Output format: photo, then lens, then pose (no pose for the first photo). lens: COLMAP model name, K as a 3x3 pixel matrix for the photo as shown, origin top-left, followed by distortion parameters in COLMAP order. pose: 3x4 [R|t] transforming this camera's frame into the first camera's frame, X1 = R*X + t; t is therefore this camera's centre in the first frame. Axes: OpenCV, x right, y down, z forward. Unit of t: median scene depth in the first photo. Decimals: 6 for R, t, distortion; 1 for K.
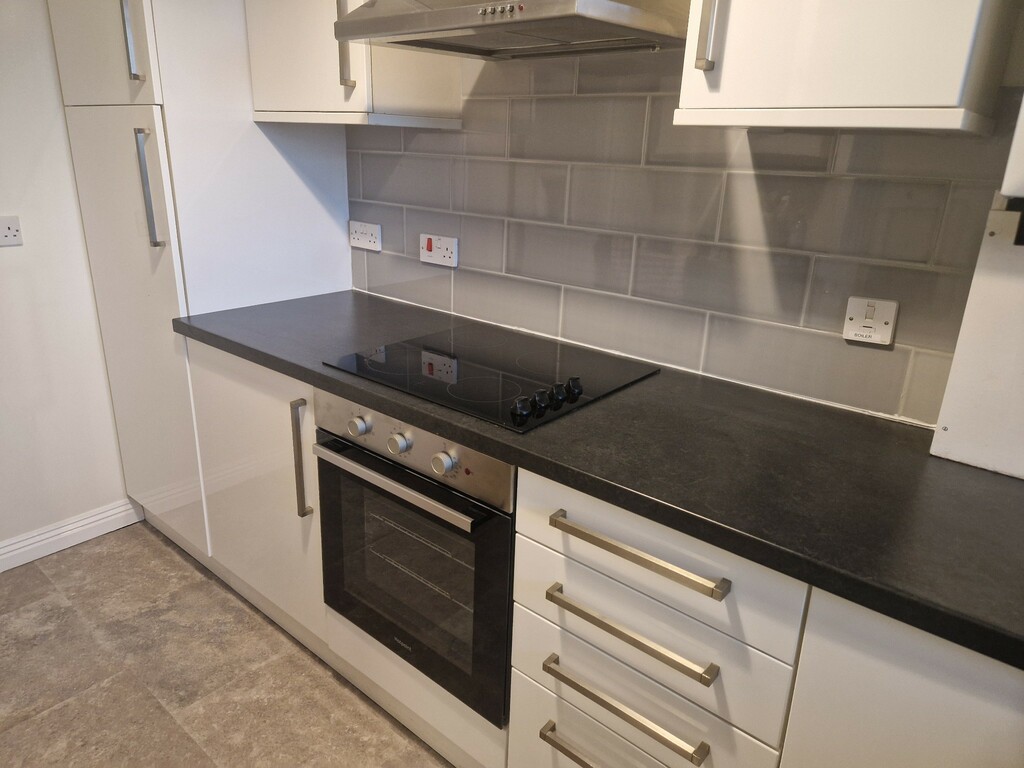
lens RADIAL K [[698.5, 0, 508.7], [0, 698.5, 381.8], [0, 0, 1]] dist [0.065958, -0.053982]
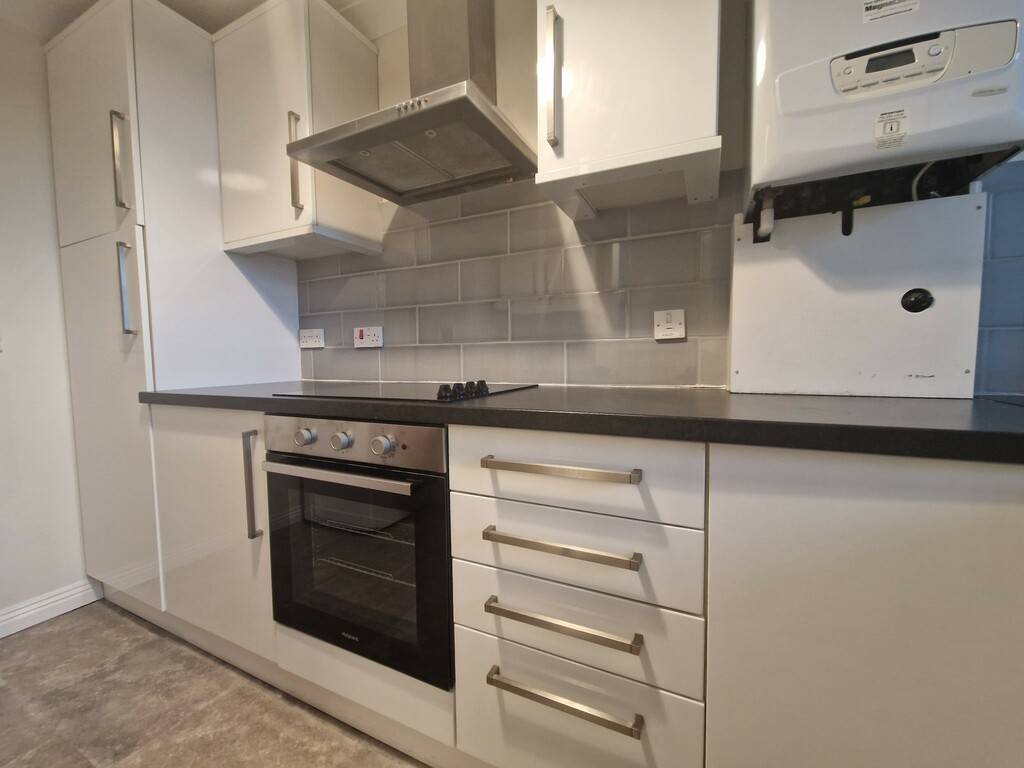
lens RADIAL K [[423.3, 0, 516.4], [0, 423.3, 386.0], [0, 0, 1]] dist [0.002374, -0.004147]
pose [[0.966506, -0.060799, 0.249339, -0.035747], [0.123696, 0.961599, -0.245003, 0.171760], [-0.224868, 0.267639, 0.936912, 0.192981]]
